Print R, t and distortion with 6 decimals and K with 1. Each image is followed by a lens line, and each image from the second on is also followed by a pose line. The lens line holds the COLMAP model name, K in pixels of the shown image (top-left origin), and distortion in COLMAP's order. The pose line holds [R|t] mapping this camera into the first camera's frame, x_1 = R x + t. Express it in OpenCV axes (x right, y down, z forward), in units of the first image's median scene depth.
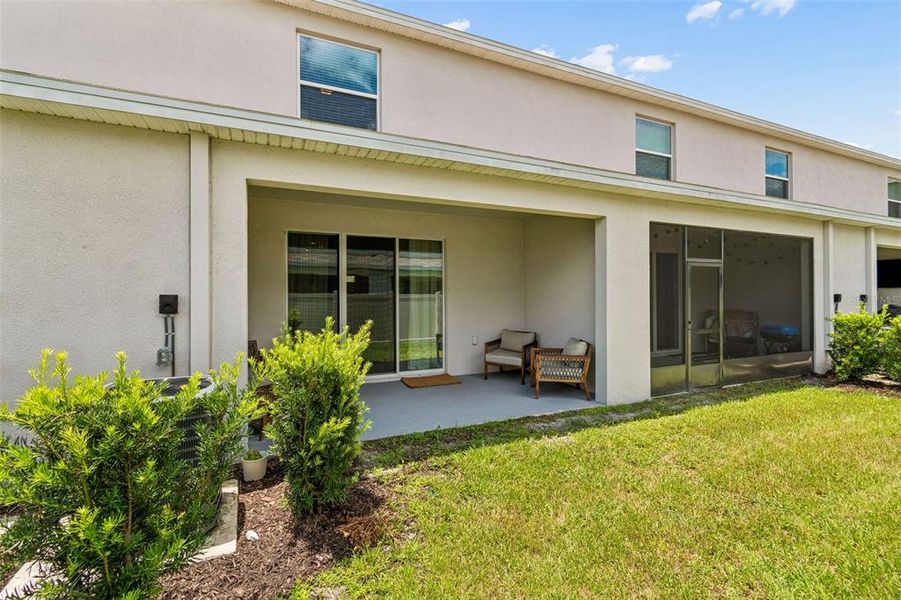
lens RADIAL K [[399.8, 0, 455.7], [0, 399.8, 296.5], [0, 0, 1]] dist [0.005844, -0.002812]
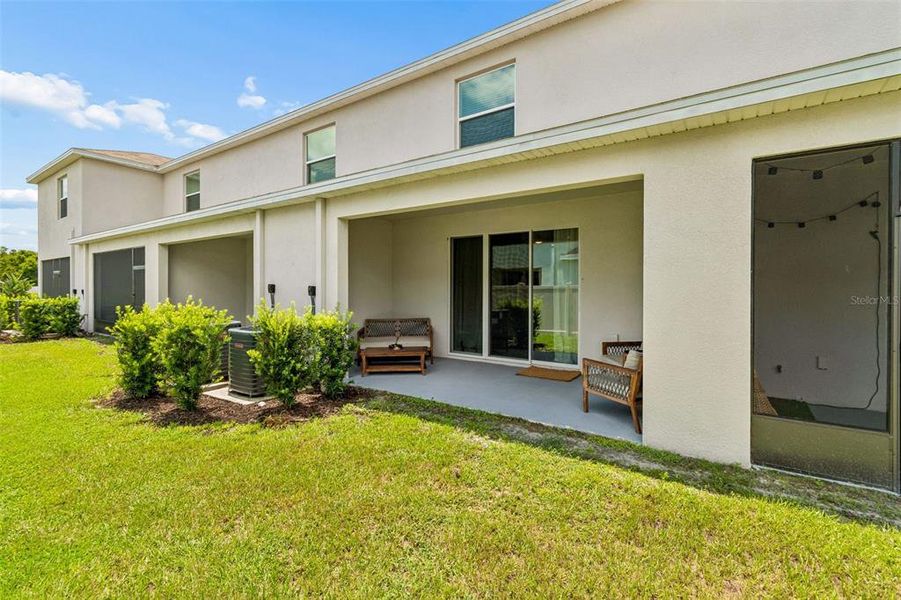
lens RADIAL K [[399.8, 0, 456.5], [0, 399.8, 291.8], [0, 0, 1]] dist [0.005844, -0.002812]
pose [[0.526438, 0.013846, -0.850100, 0.772626], [-0.004247, 0.999898, 0.013656, -0.002712], [0.850203, -0.003578, 0.526443, 0.344701]]
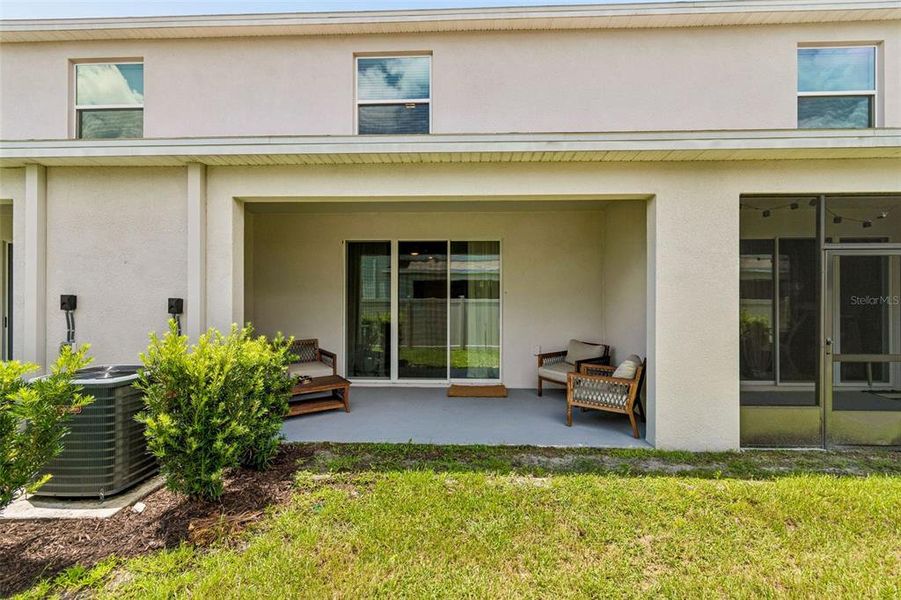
lens RADIAL K [[399.8, 0, 456.0], [0, 399.8, 300.8], [0, 0, 1]] dist [0.005844, -0.002812]
pose [[0.896536, 0.004112, -0.442951, 0.362176], [-0.004479, 0.999990, 0.000217, -0.000552], [0.442947, 0.001789, 0.896546, 0.164684]]
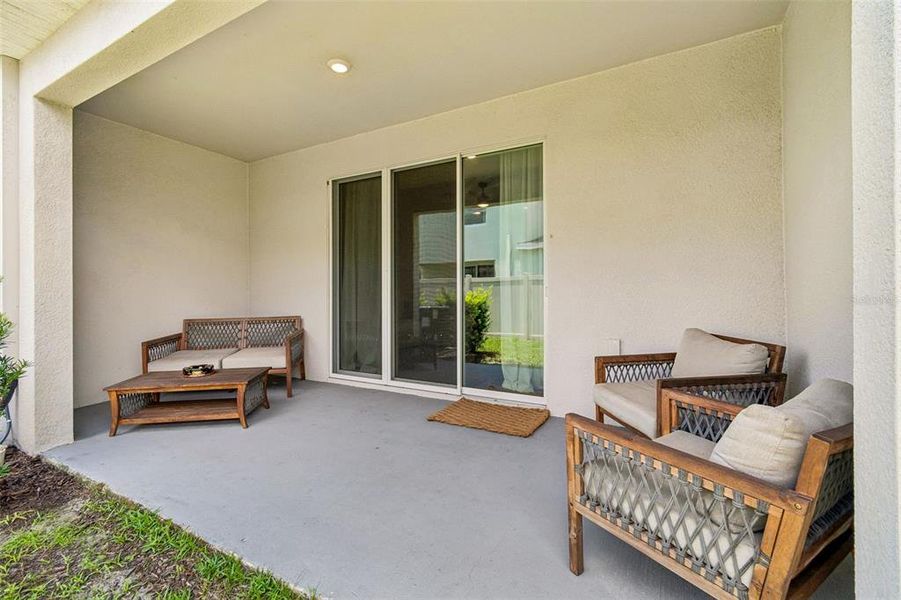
lens RADIAL K [[399.8, 0, 450.0], [0, 399.8, 295.6], [0, 0, 1]] dist [0.005844, -0.002812]
pose [[0.593201, 0.008061, -0.805014, 0.382877], [0.002589, 0.999926, 0.011920, 0.058311], [0.805050, -0.009155, 0.593136, 0.773228]]
